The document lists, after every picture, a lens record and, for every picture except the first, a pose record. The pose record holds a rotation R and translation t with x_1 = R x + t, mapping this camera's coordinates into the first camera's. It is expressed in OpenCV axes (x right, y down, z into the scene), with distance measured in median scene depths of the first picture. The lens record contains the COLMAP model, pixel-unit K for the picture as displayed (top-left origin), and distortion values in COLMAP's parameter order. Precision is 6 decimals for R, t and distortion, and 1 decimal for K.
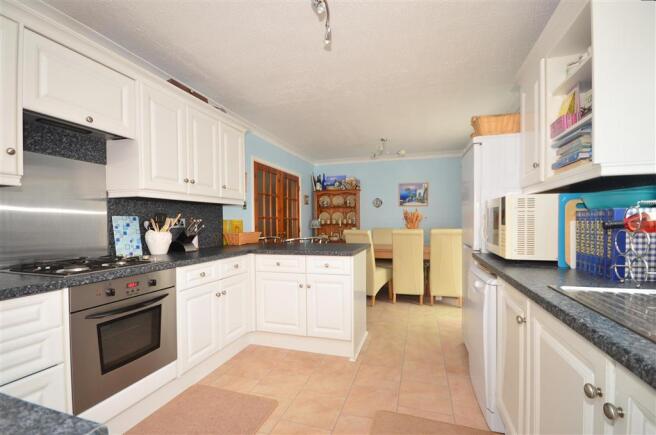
lens RADIAL K [[291.8, 0, 330.6], [0, 291.8, 219.8], [0, 0, 1]] dist [-0.001092, -0.000129]
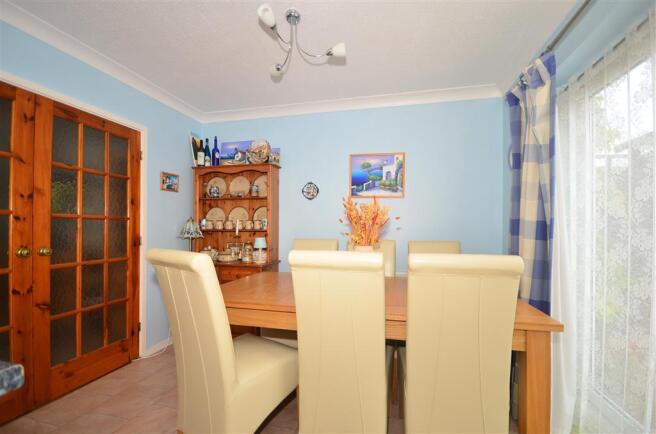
lens RADIAL K [[291.8, 0, 326.5], [0, 291.8, 222.0], [0, 0, 1]] dist [-0.001092, -0.000129]
pose [[0.998546, 0.015713, 0.051563, 0.162790], [-0.015279, 0.999845, -0.008797, 0.001414], [-0.051693, 0.007996, 0.998631, 0.468822]]
